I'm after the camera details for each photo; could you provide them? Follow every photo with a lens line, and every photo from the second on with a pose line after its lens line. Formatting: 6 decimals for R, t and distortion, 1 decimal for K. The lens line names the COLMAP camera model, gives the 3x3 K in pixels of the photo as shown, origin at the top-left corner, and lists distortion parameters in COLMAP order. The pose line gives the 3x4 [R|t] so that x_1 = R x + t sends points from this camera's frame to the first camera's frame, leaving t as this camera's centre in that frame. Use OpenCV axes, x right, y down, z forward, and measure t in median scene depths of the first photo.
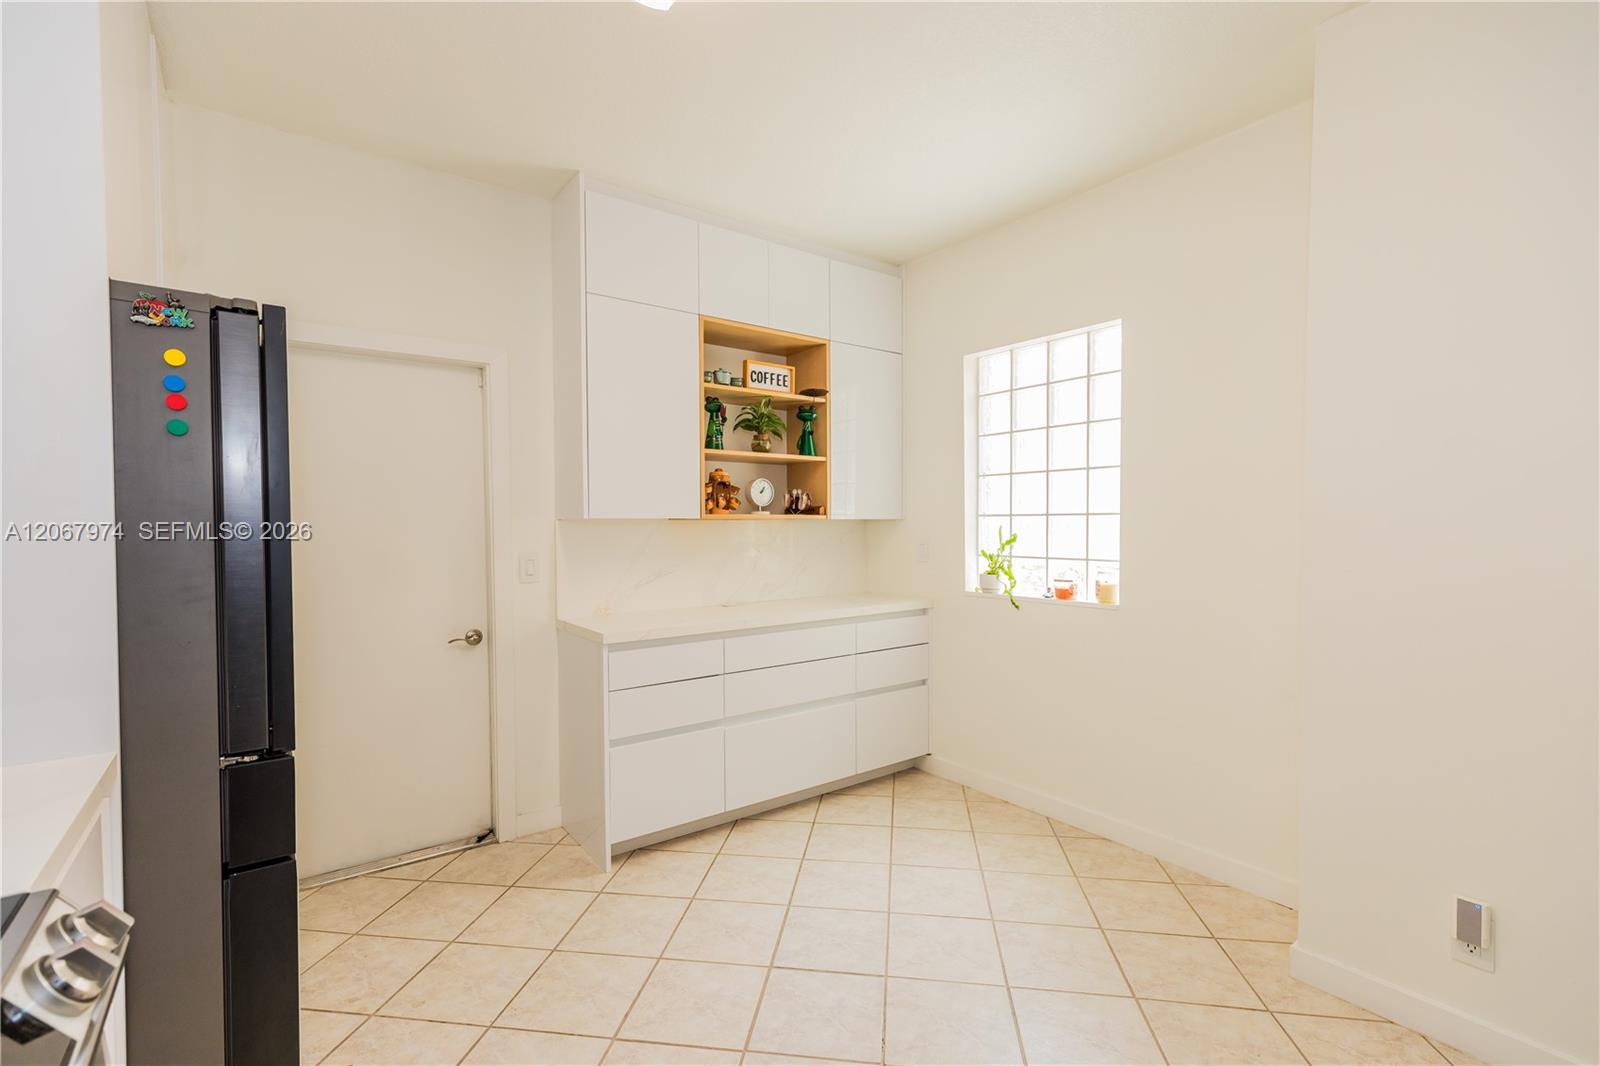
lens RADIAL K [[709.7, 0, 804.3], [0, 709.7, 539.0], [0, 0, 1]] dist [0.002206, 0.000537]
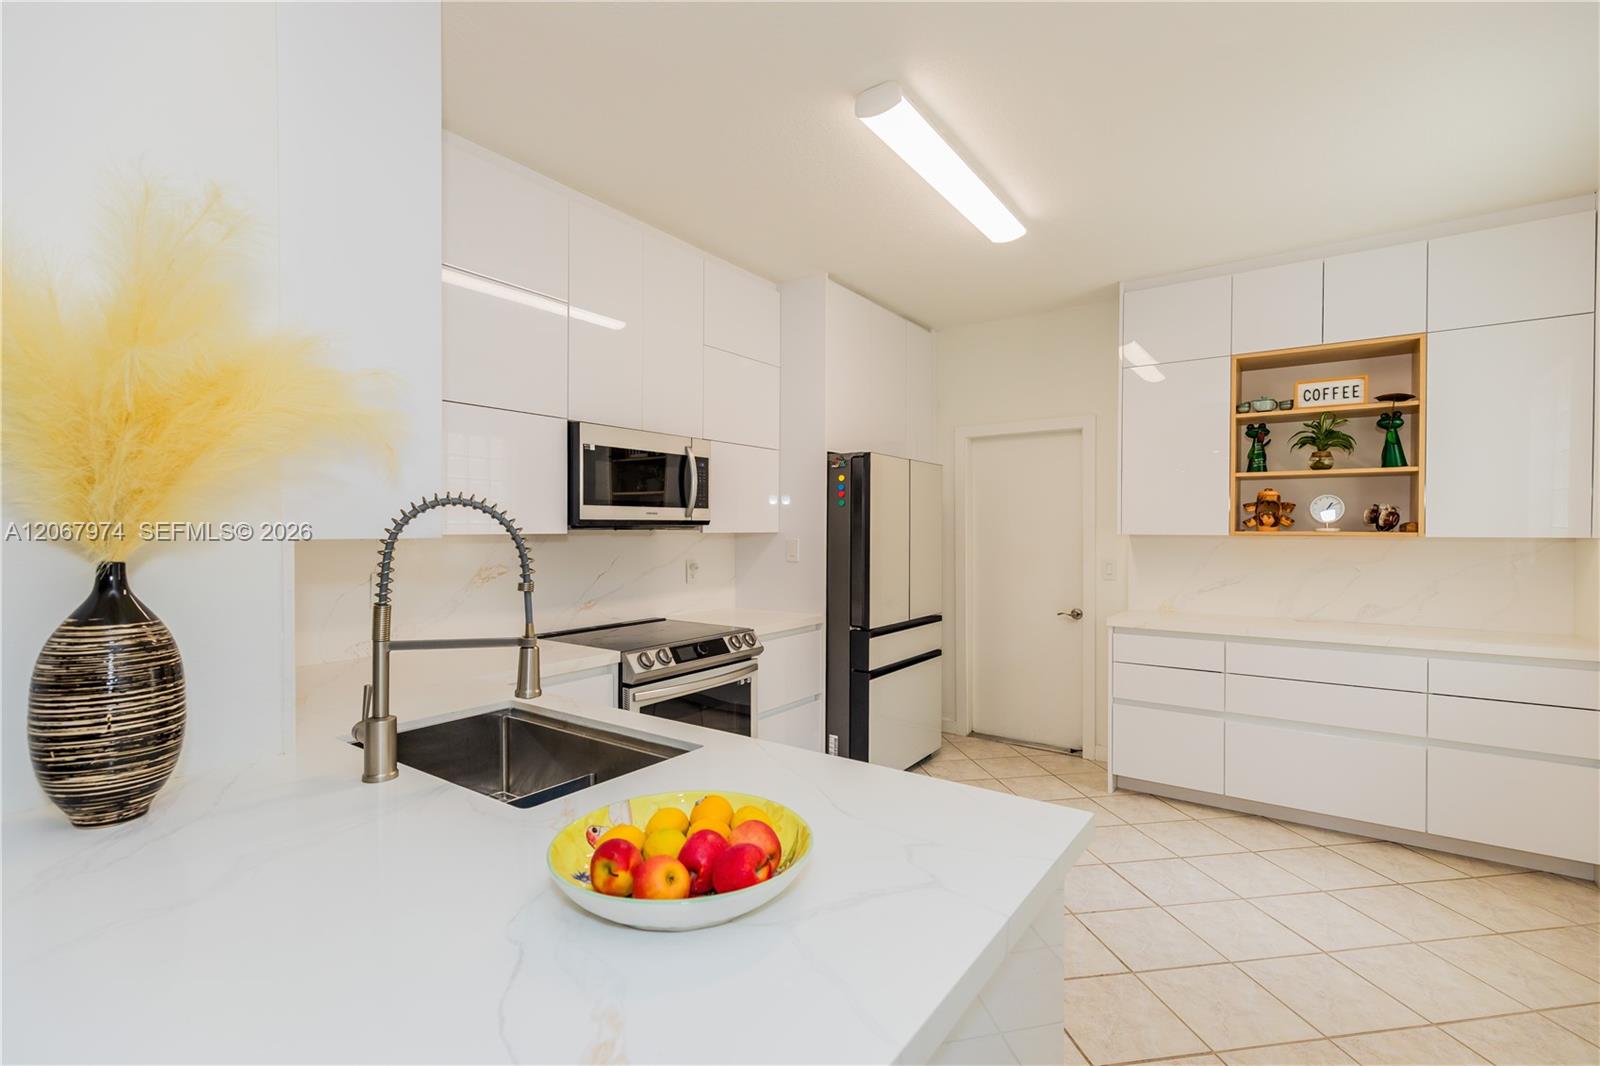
lens RADIAL K [[766.0, 0, 810.9], [0, 766.0, 542.1], [0, 0, 1]] dist [0.000623, -0.000053]
pose [[0.297435, 0.020997, -0.954511, 0.770289], [-0.024277, 0.999601, 0.014424, -0.018190], [0.954433, 0.018882, 0.297827, 0.000979]]
